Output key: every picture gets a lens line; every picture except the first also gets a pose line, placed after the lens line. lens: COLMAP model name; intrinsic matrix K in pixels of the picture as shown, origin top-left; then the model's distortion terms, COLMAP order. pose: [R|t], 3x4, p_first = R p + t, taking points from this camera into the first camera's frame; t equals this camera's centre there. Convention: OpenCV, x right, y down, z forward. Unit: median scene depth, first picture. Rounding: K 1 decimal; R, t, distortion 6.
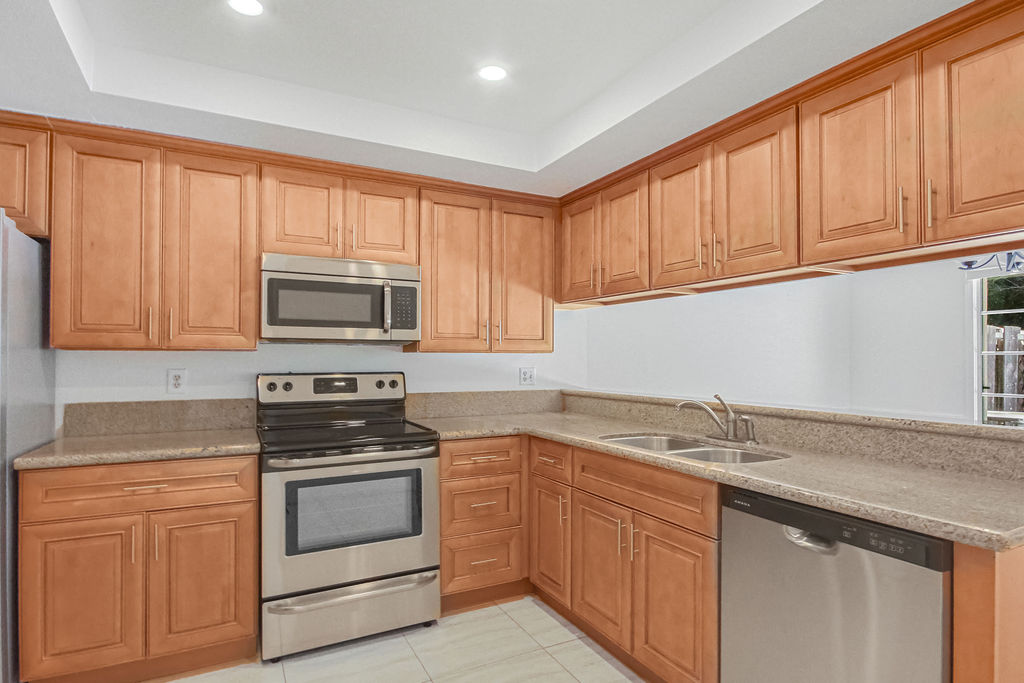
lens RADIAL K [[543.8, 0, 511.0], [0, 543.8, 352.2], [0, 0, 1]] dist [-0.001277, 0.000001]
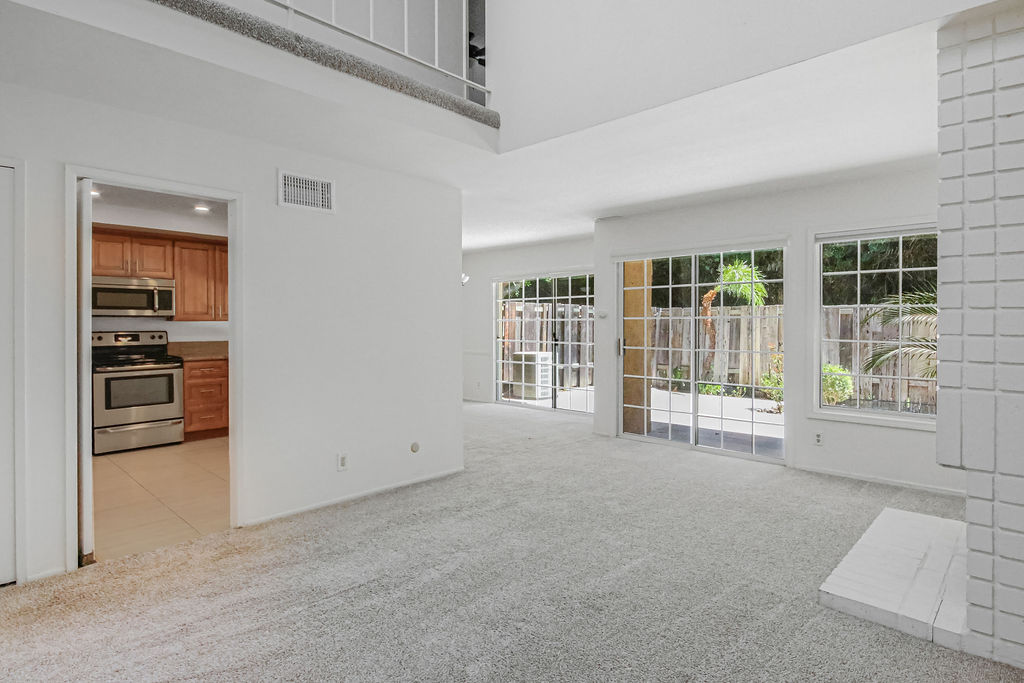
lens RADIAL K [[544.3, 0, 502.9], [0, 544.3, 325.2], [0, 0, 1]] dist [-0.002529, 0.001625]
pose [[0.948297, -0.005705, 0.317334, 0.380918], [0.001053, 0.999889, 0.014830, -0.014578], [-0.317383, -0.013729, 0.948198, -1.434757]]
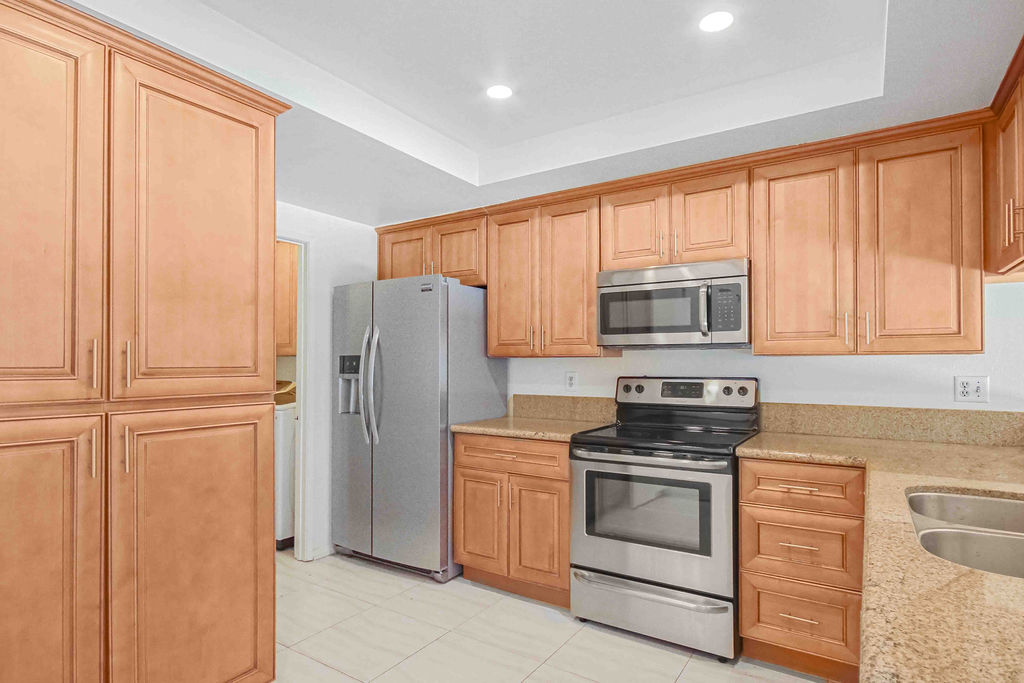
lens RADIAL K [[549.6, 0, 510.8], [0, 549.6, 358.5], [0, 0, 1]] dist [0.000693, 0.000588]
pose [[0.492327, -0.009678, -0.870356, 0.439264], [0.013658, 0.999901, -0.003392, 0.002391], [0.870303, -0.010217, 0.492411, 0.238469]]
